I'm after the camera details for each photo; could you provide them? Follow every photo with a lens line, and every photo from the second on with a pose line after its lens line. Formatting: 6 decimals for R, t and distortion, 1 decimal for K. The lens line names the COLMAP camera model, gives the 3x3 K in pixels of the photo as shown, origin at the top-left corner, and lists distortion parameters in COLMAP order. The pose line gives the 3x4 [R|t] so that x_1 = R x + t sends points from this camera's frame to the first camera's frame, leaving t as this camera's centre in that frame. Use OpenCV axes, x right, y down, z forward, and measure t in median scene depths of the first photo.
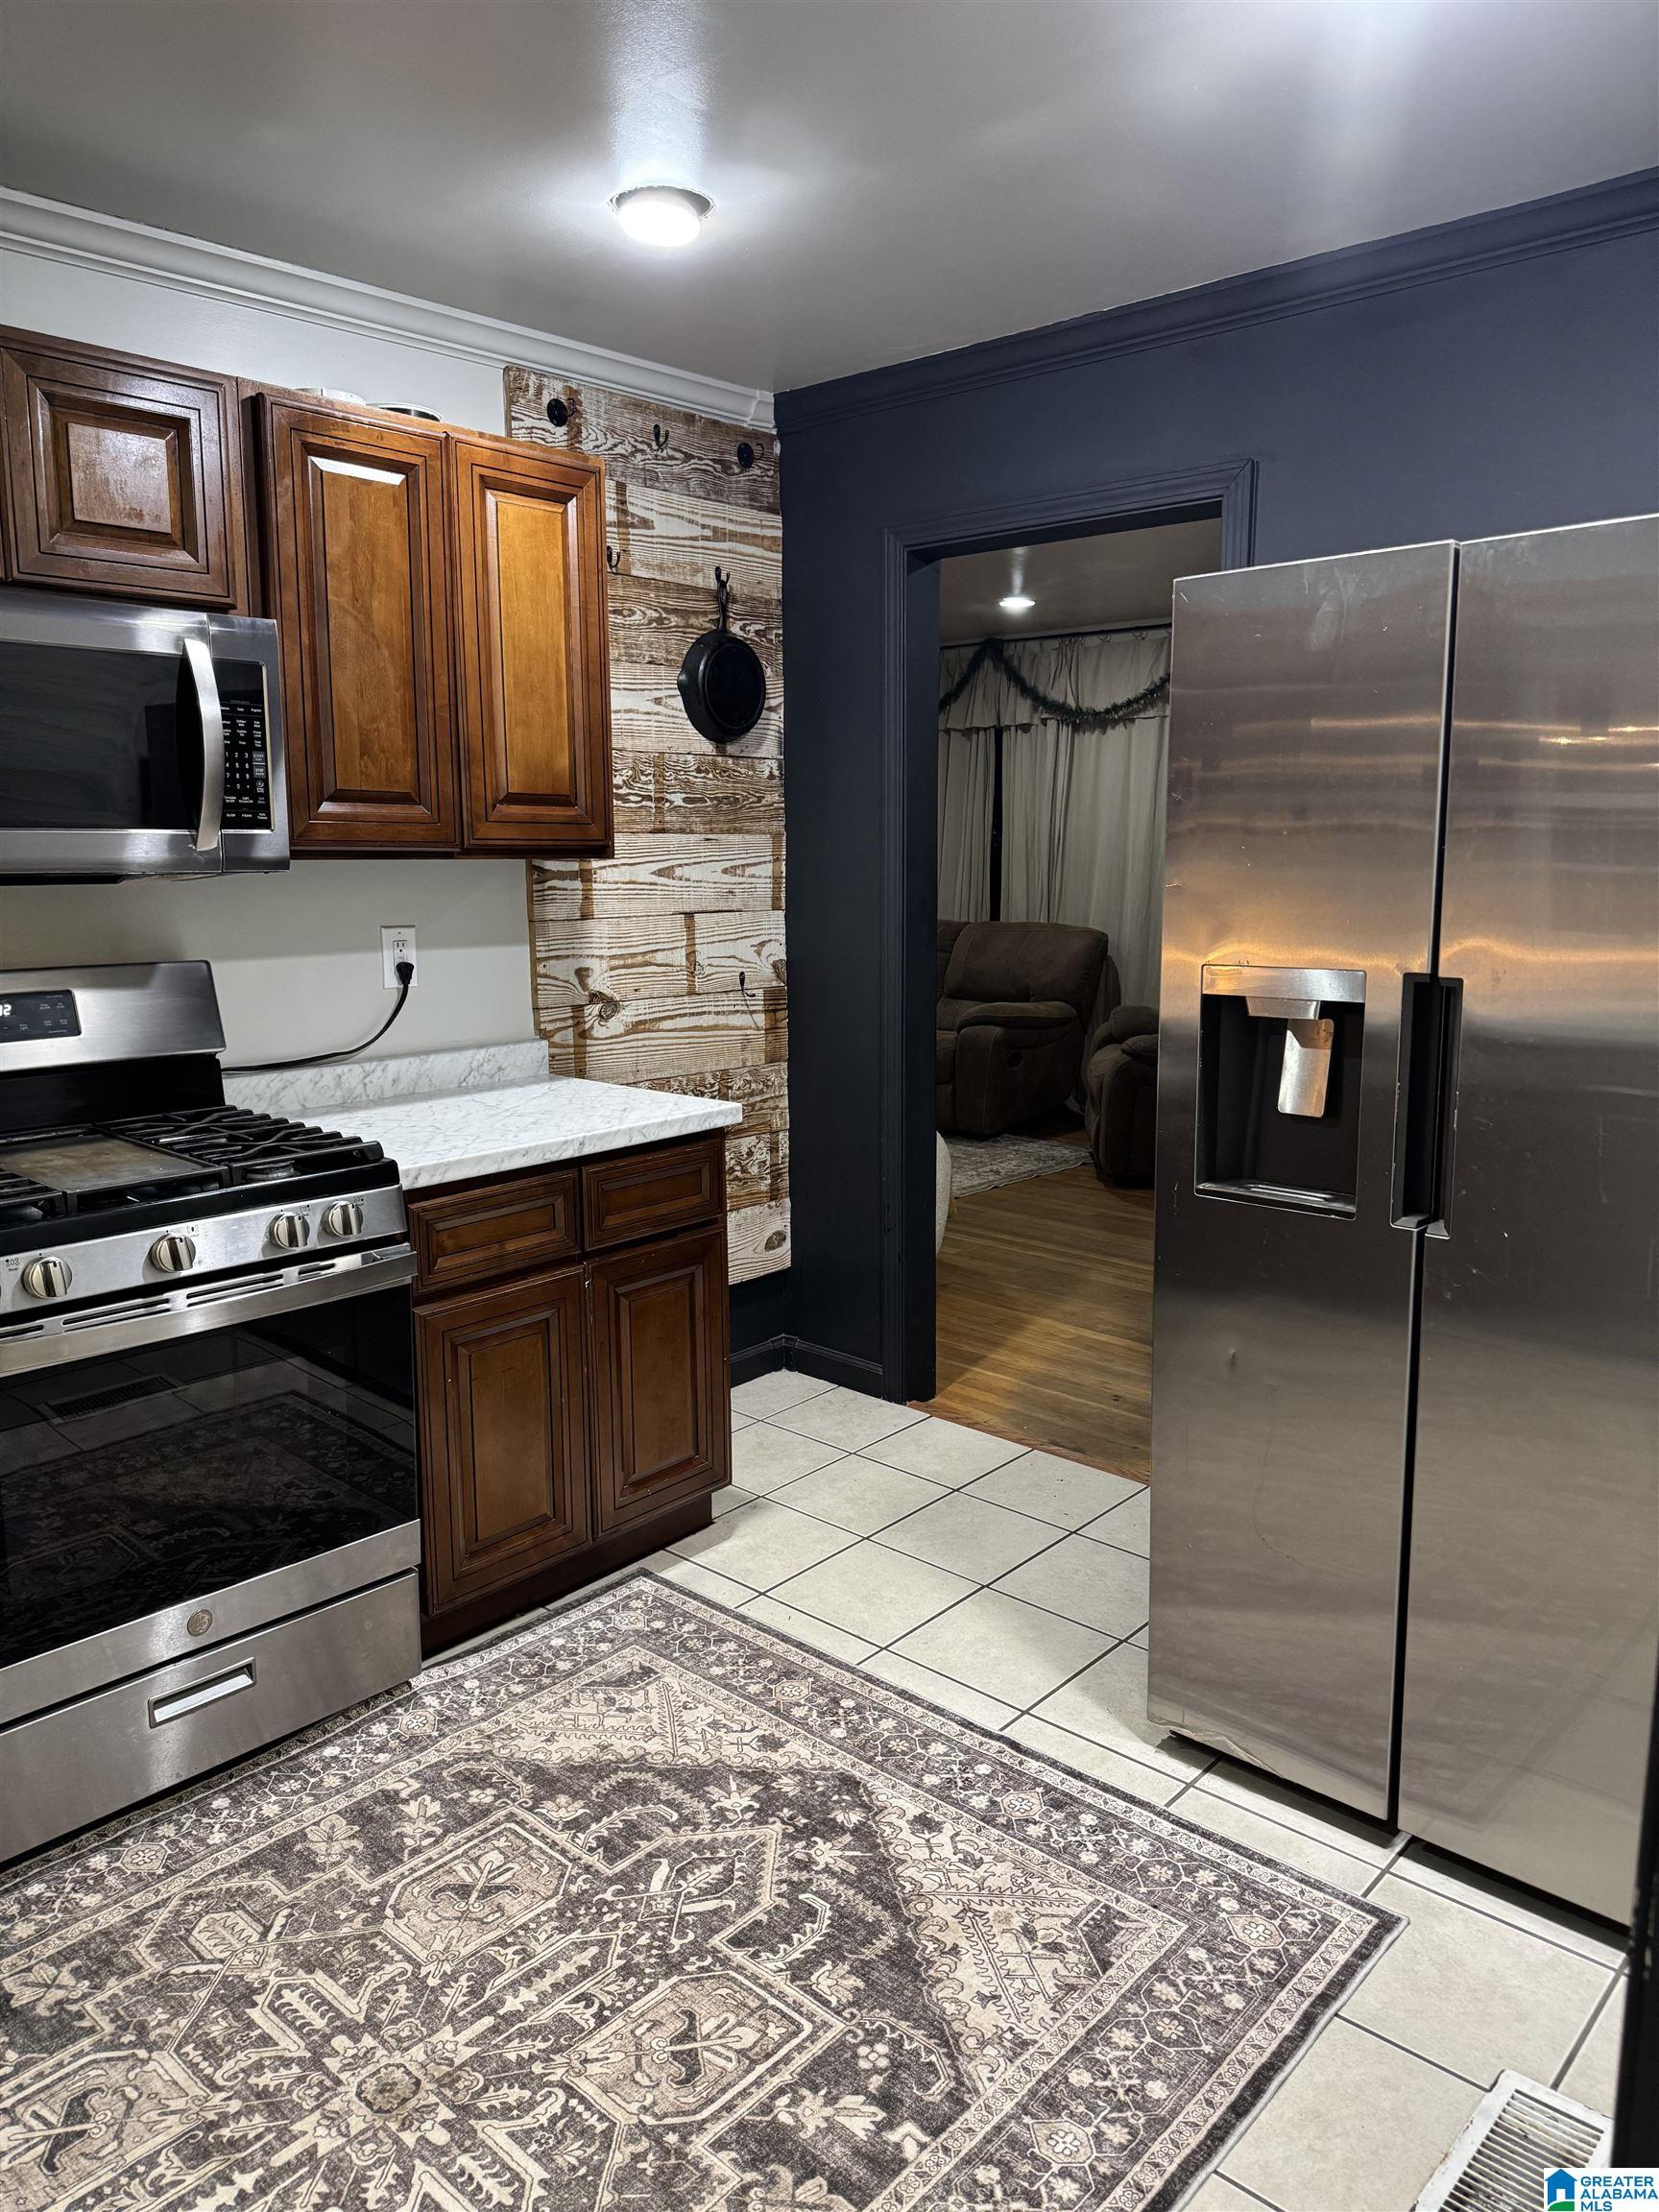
lens RADIAL K [[1558.3, 0, 829.2], [0, 1558.3, 1101.9], [0, 0, 1]] dist [-0.001892, -0.005146]
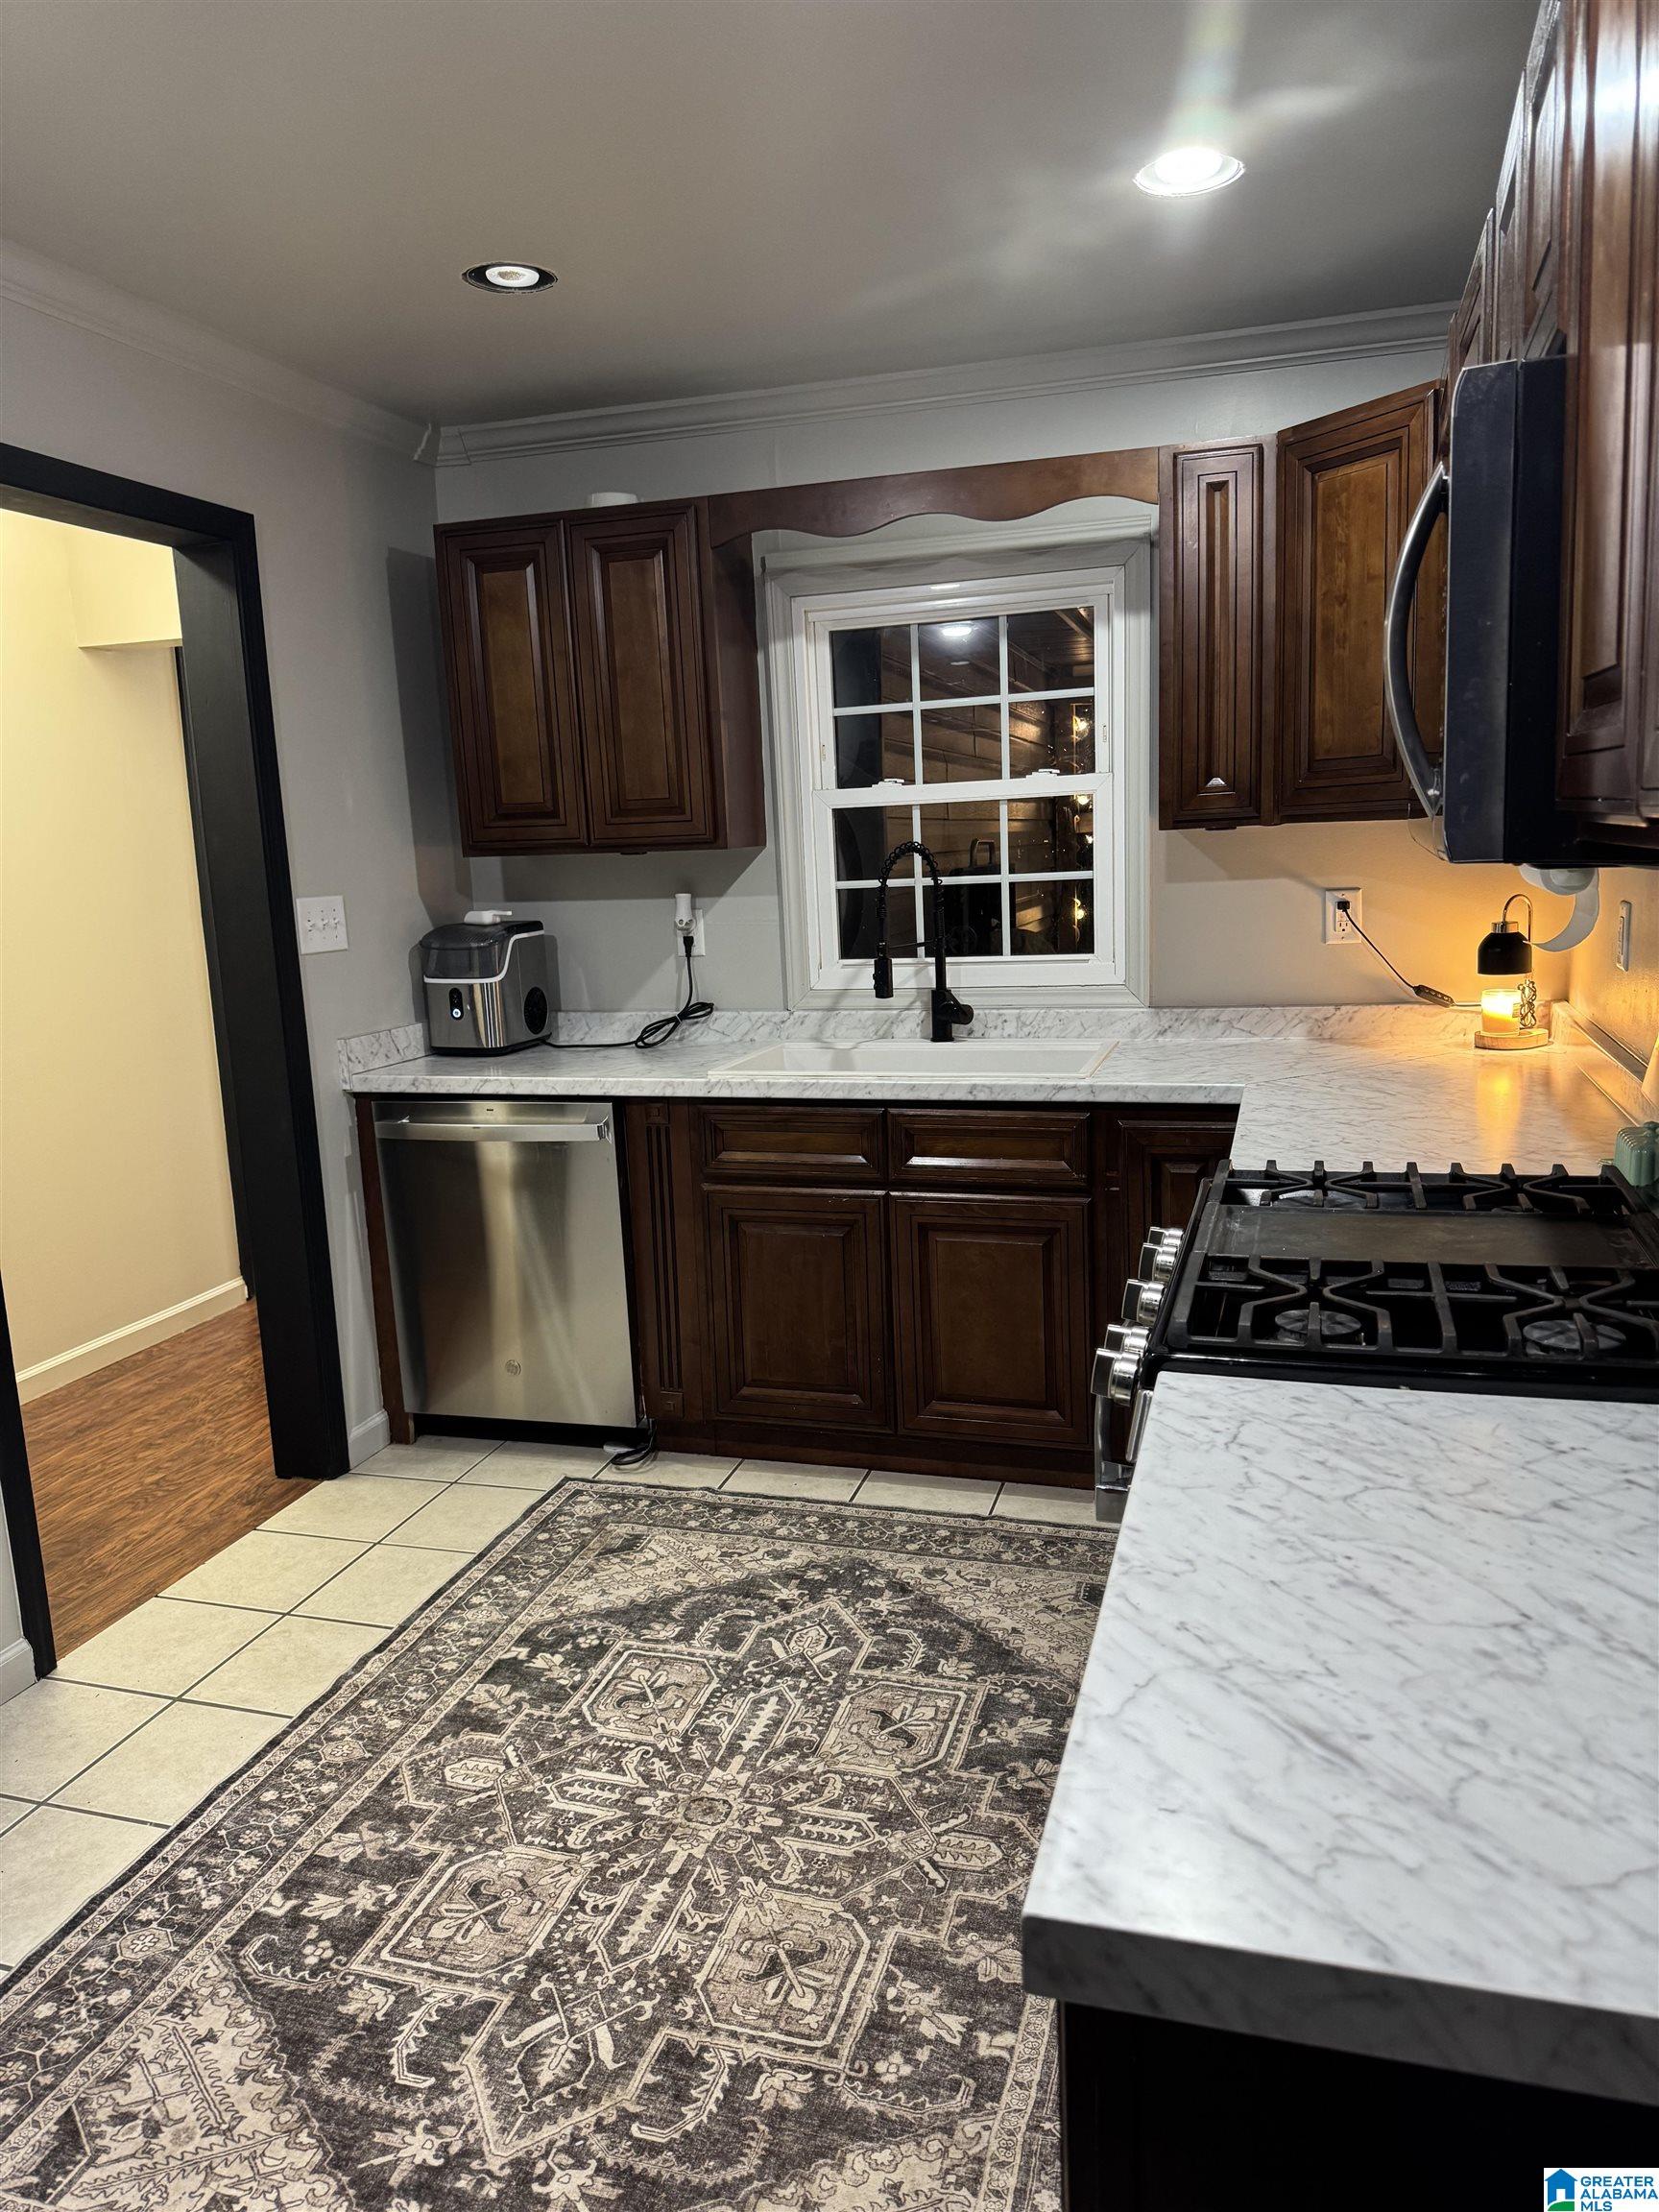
lens RADIAL K [[1558.3, 0, 827.8], [0, 1558.3, 1106.2], [0, 0, 1]] dist [-0.001892, -0.005146]
pose [[-0.901634, 0.115577, -0.416771, 0.087103], [-0.028351, 0.945766, 0.323610, -0.305225], [0.431570, 0.303593, -0.849458, 1.789811]]
